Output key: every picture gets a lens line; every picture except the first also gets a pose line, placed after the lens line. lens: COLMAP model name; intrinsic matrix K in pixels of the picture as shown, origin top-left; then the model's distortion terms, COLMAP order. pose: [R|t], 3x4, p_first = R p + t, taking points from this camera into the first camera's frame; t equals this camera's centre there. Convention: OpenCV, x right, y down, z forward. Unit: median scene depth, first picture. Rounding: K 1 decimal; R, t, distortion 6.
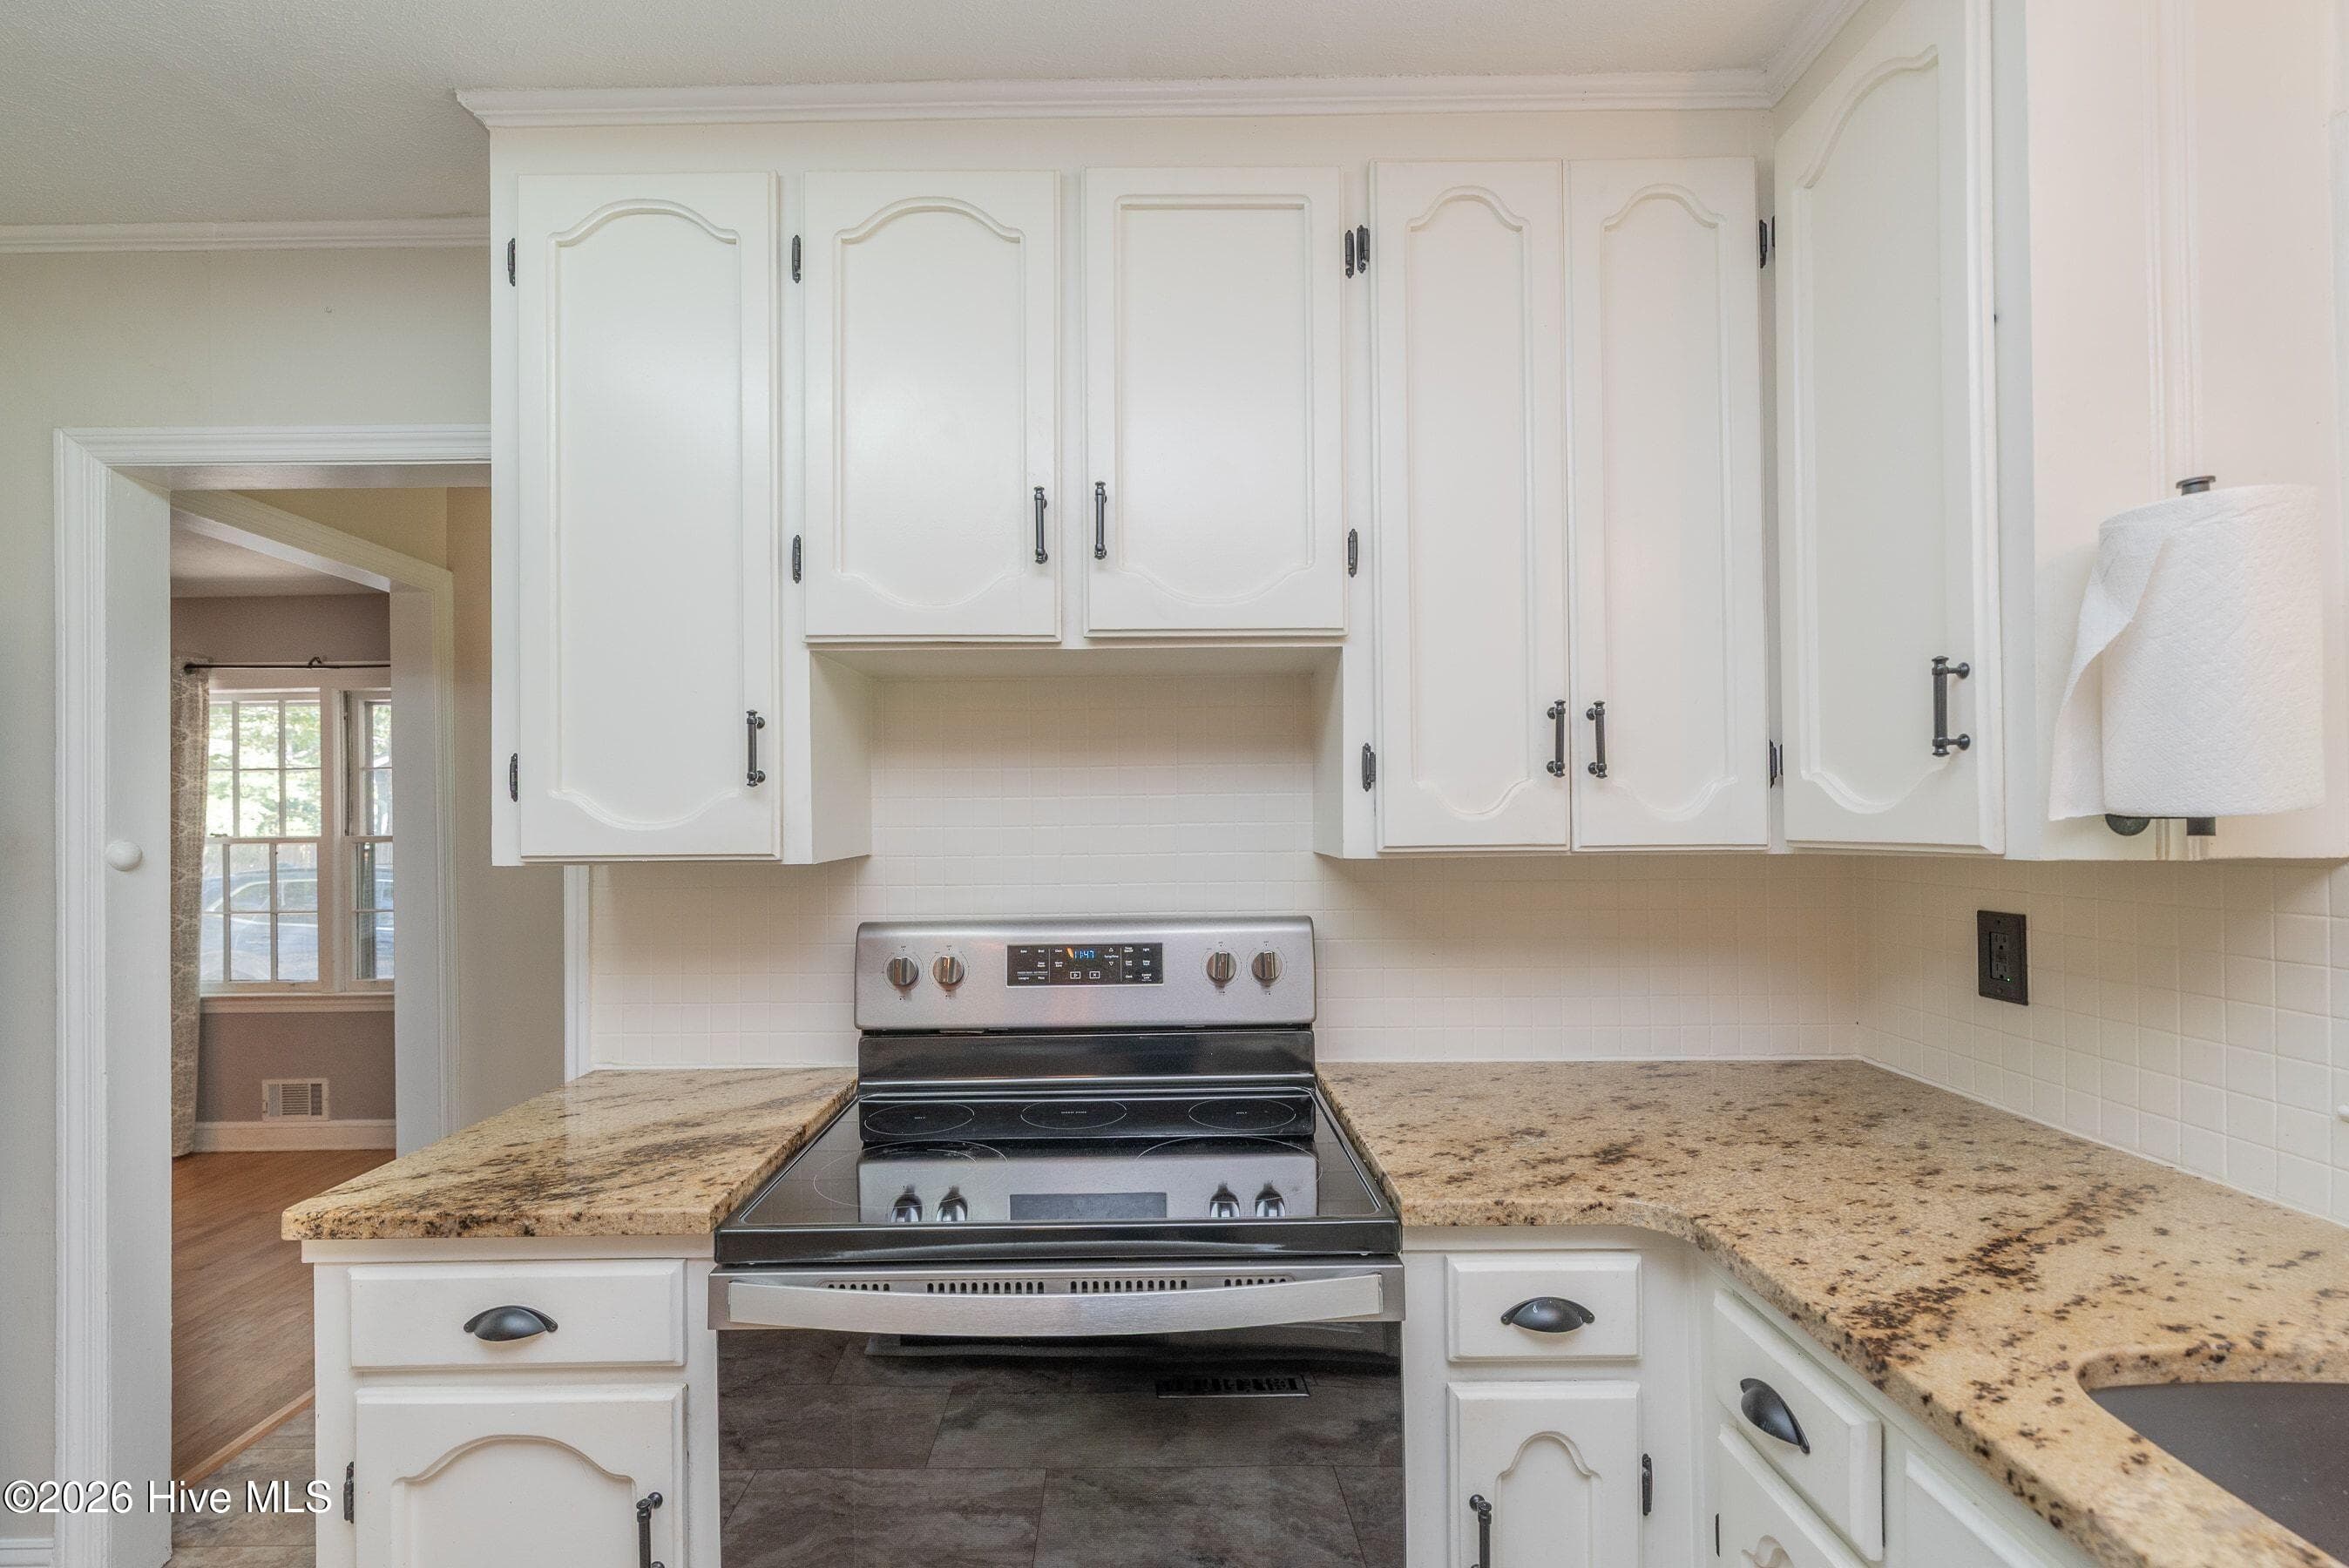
lens RADIAL K [[1017.7, 0, 1166.4], [0, 1017.7, 786.8], [0, 0, 1]] dist [0.000178, 0.000071]
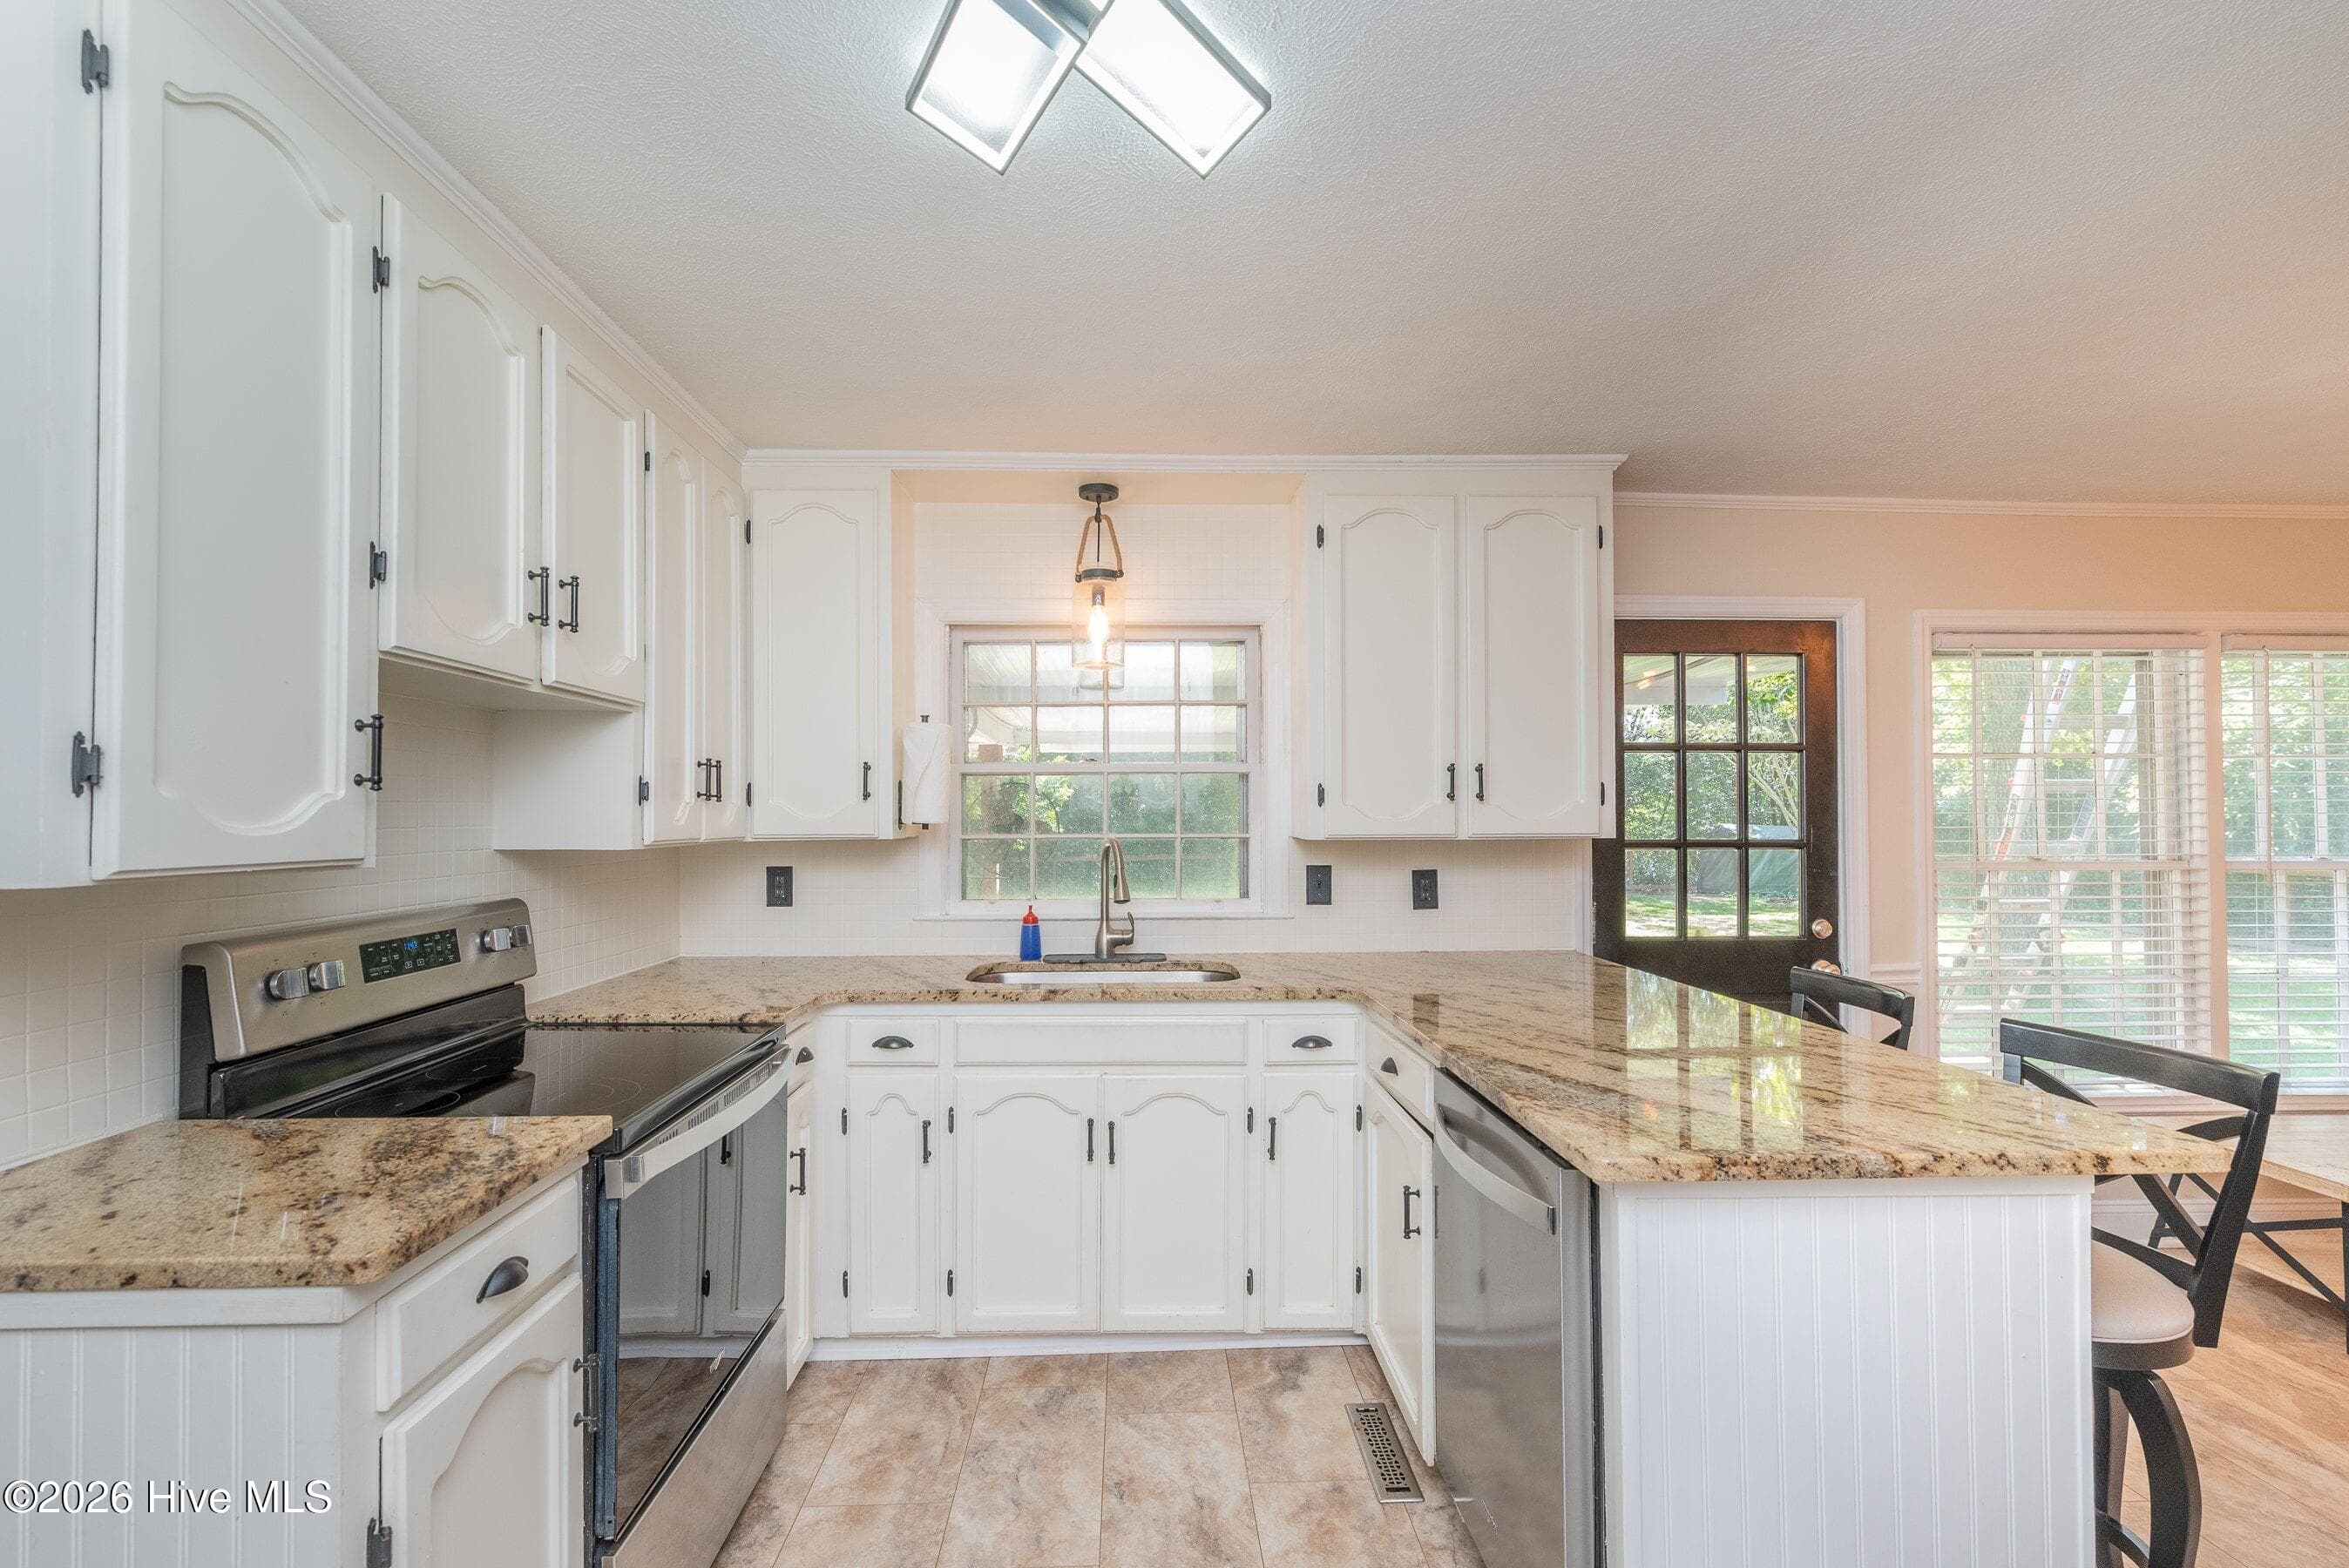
lens RADIAL K [[1017.7, 0, 1166.4], [0, 1017.7, 786.8], [0, 0, 1]] dist [0.000178, 0.000071]
pose [[-0.035548, 0.037697, 0.998657, -1.444945], [-0.021555, 0.999027, -0.038478, 0.022879], [-0.999135, -0.022894, -0.034701, 0.276696]]
